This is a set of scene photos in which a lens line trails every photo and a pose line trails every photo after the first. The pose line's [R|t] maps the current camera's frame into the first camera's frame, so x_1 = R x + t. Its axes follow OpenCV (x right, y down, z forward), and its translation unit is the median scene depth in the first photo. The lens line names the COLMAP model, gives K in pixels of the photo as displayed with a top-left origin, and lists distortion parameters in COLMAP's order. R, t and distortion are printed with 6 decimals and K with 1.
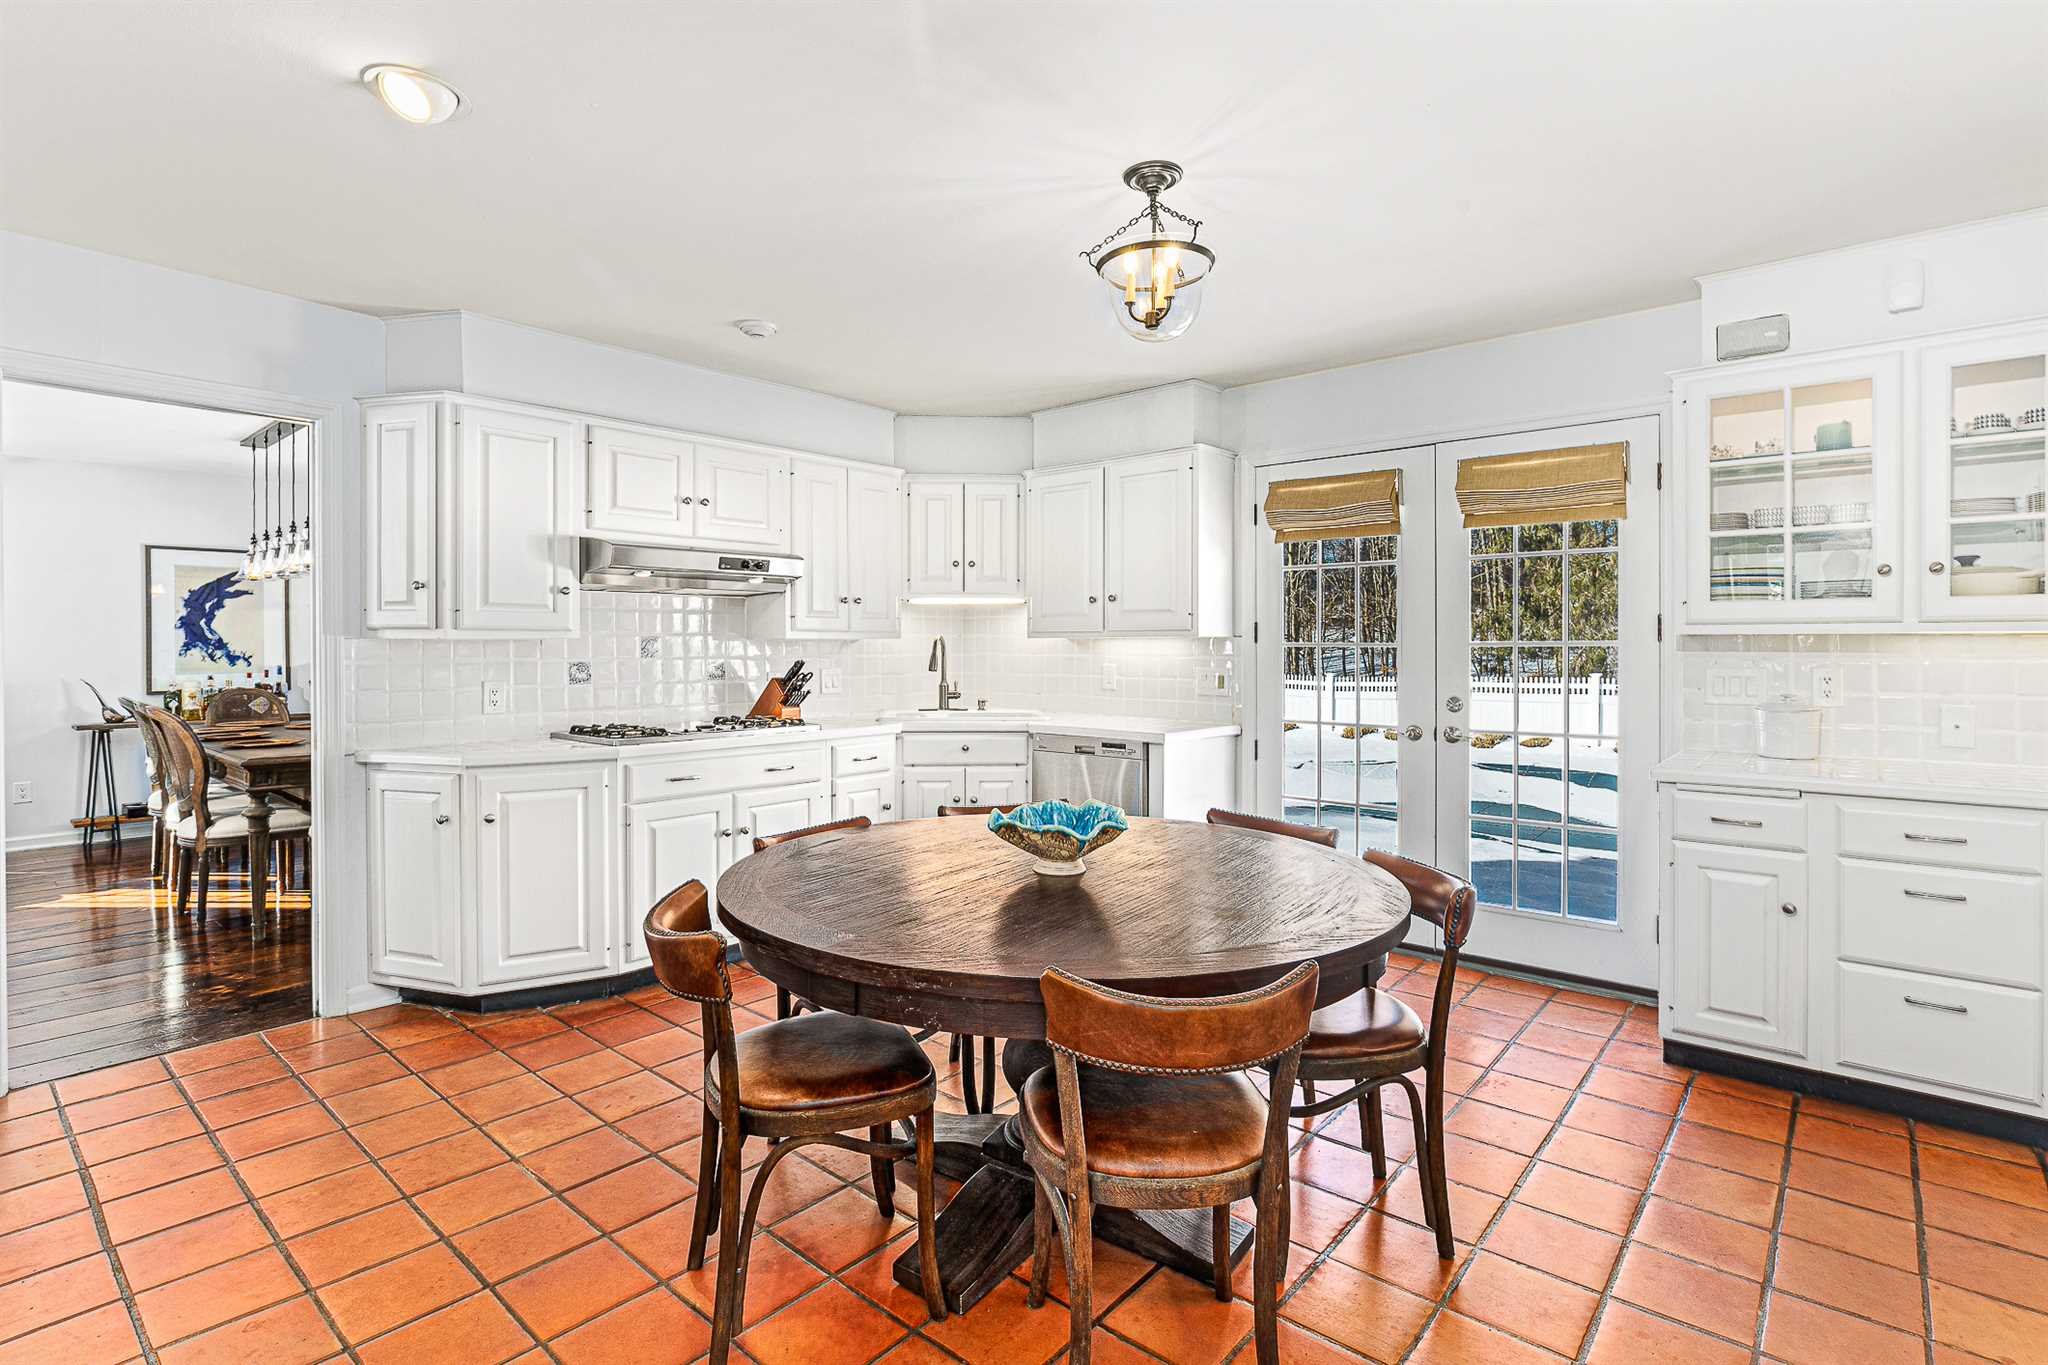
lens RADIAL K [[980.6, 0, 1032.8], [0, 980.6, 653.6], [0, 0, 1]] dist [-0.002973, -0.001872]
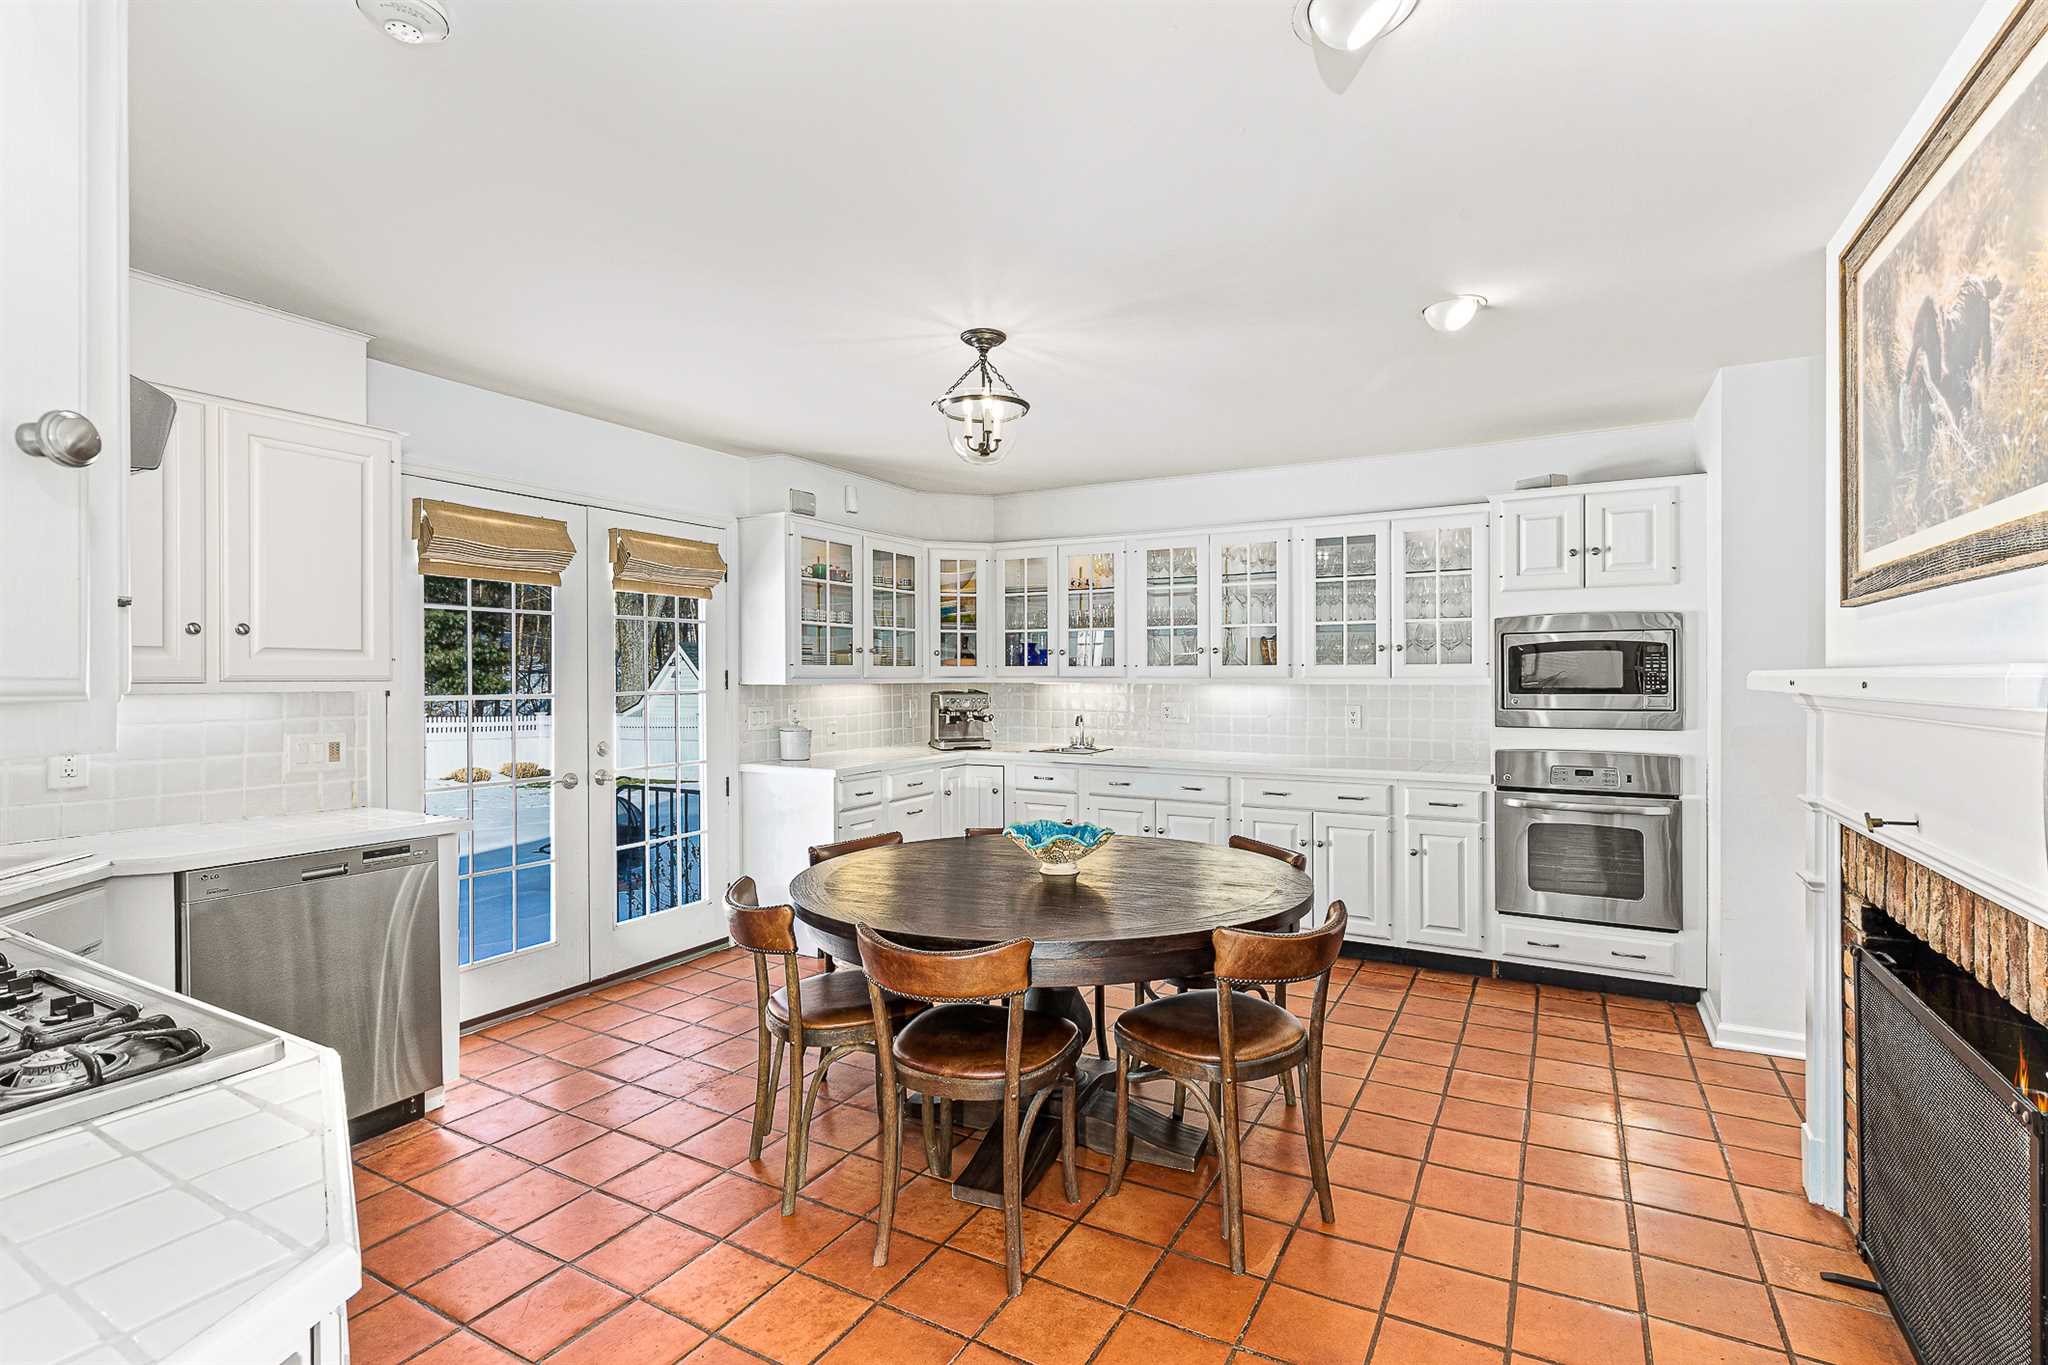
lens RADIAL K [[940.2, 0, 1027.3], [0, 940.2, 678.5], [0, 0, 1]] dist [0.001248, 0.000028]
pose [[-0.206891, 0.001362, 0.978363, -0.913120], [0.016497, 0.999862, 0.002096, -0.027698], [-0.978225, 0.016574, -0.206885, 0.991376]]
